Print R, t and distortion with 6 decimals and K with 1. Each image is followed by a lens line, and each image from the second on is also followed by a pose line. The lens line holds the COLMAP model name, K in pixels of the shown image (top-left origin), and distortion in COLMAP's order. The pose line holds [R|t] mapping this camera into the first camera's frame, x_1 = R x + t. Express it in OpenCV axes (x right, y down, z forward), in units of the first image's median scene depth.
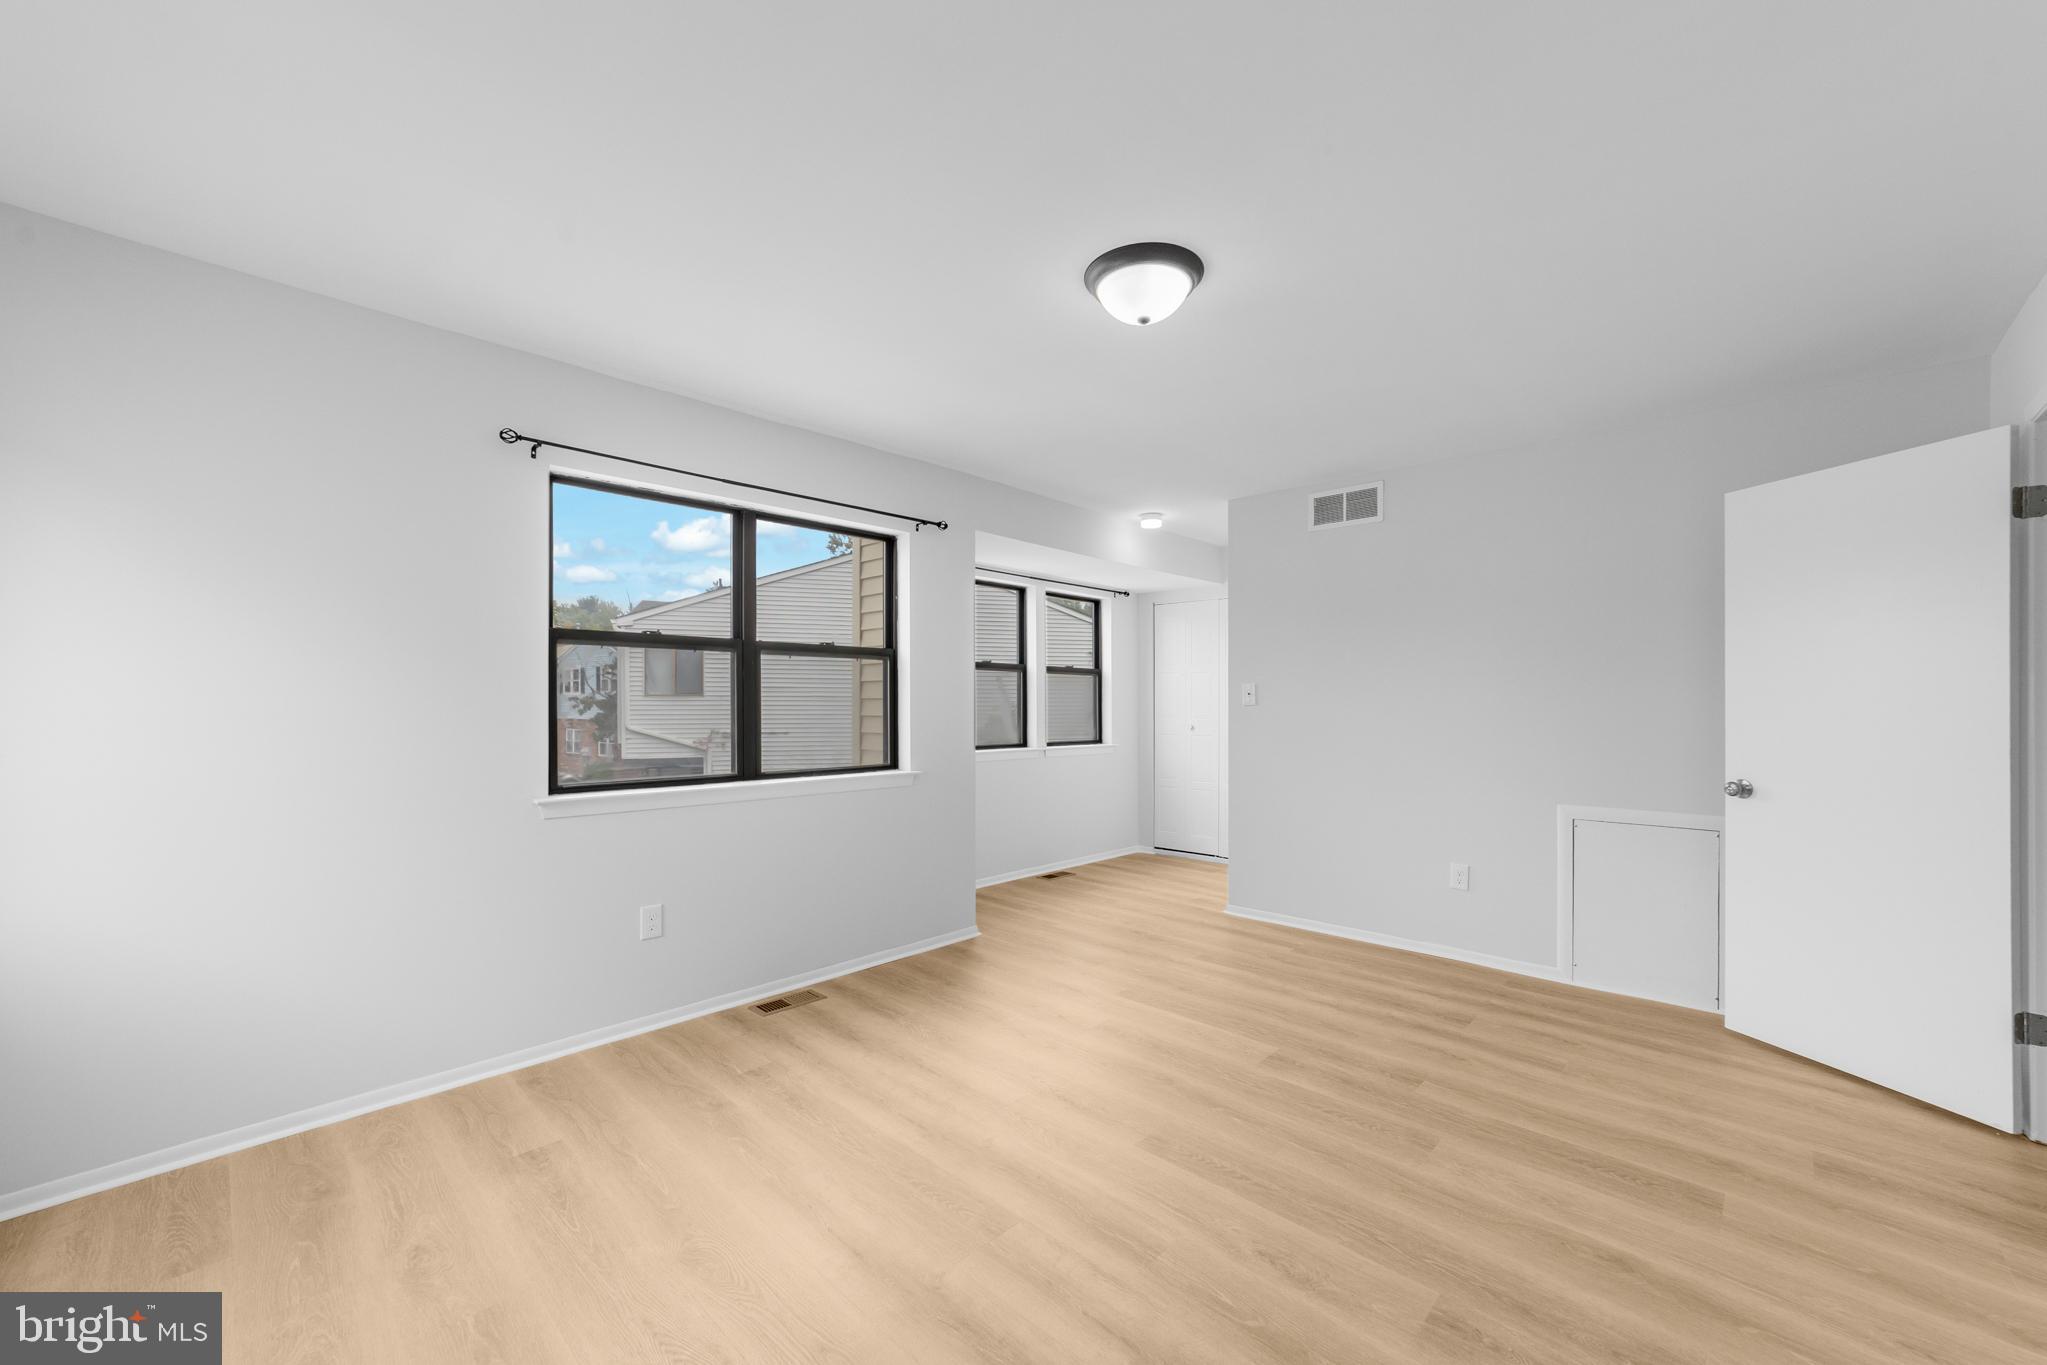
lens RADIAL K [[847.1, 0, 1015.4], [0, 847.1, 696.5], [0, 0, 1]] dist [-0.009032, 0.001332]
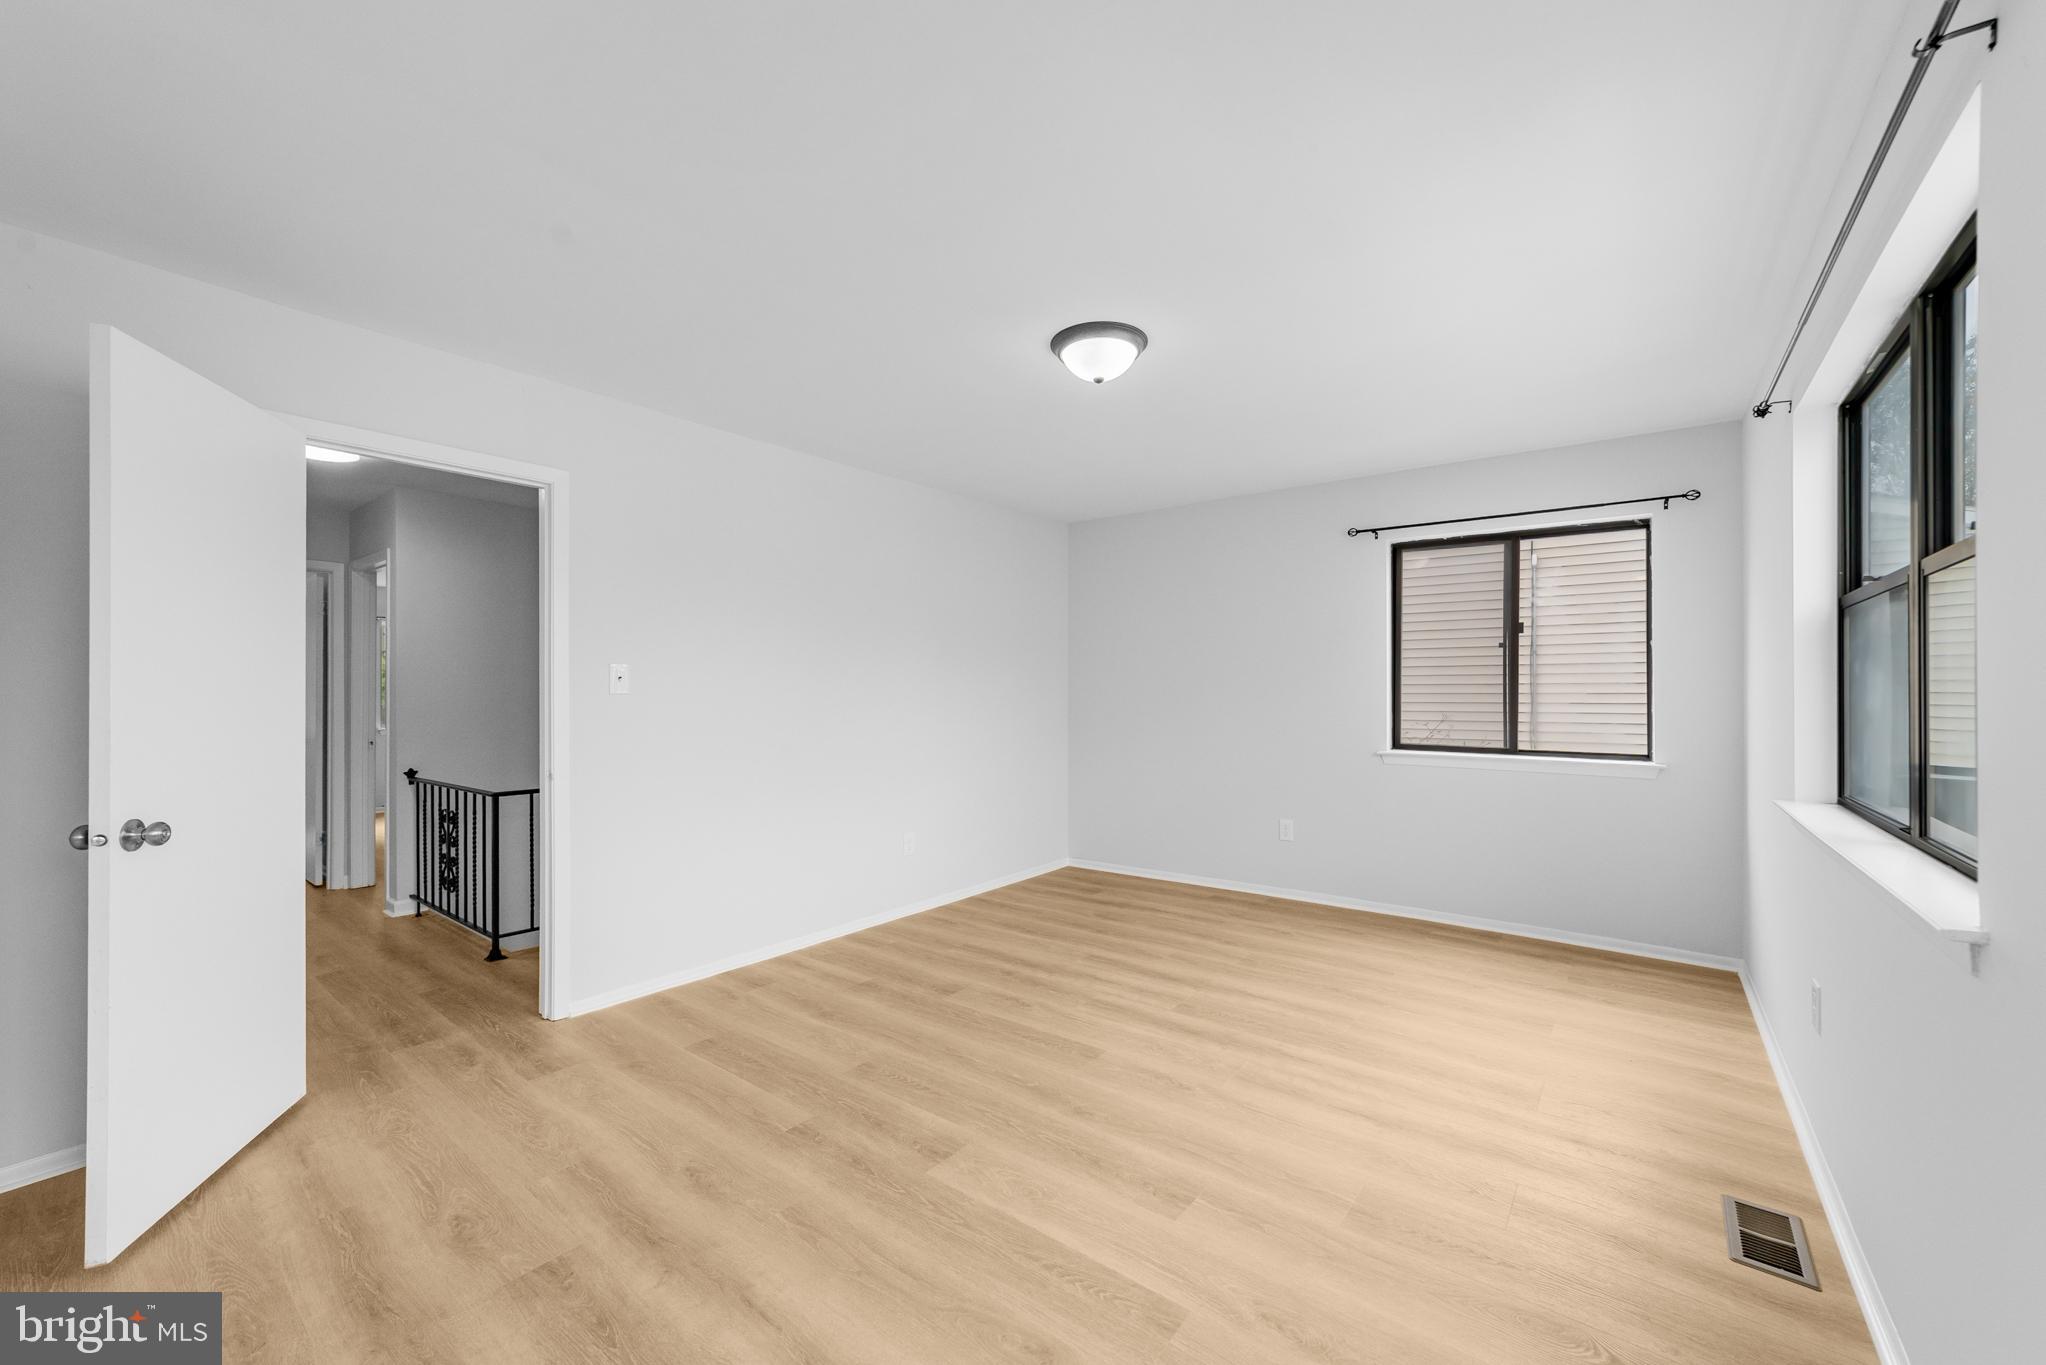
lens RADIAL K [[846.7, 0, 1026.5], [0, 846.7, 692.0], [0, 0, 1]] dist [-0.009032, 0.001332]
pose [[-0.993885, 0.002183, -0.110395, 0.384246], [0.003820, 0.999886, -0.014619, 0.025157], [0.110350, -0.014951, -0.993780, 2.172089]]
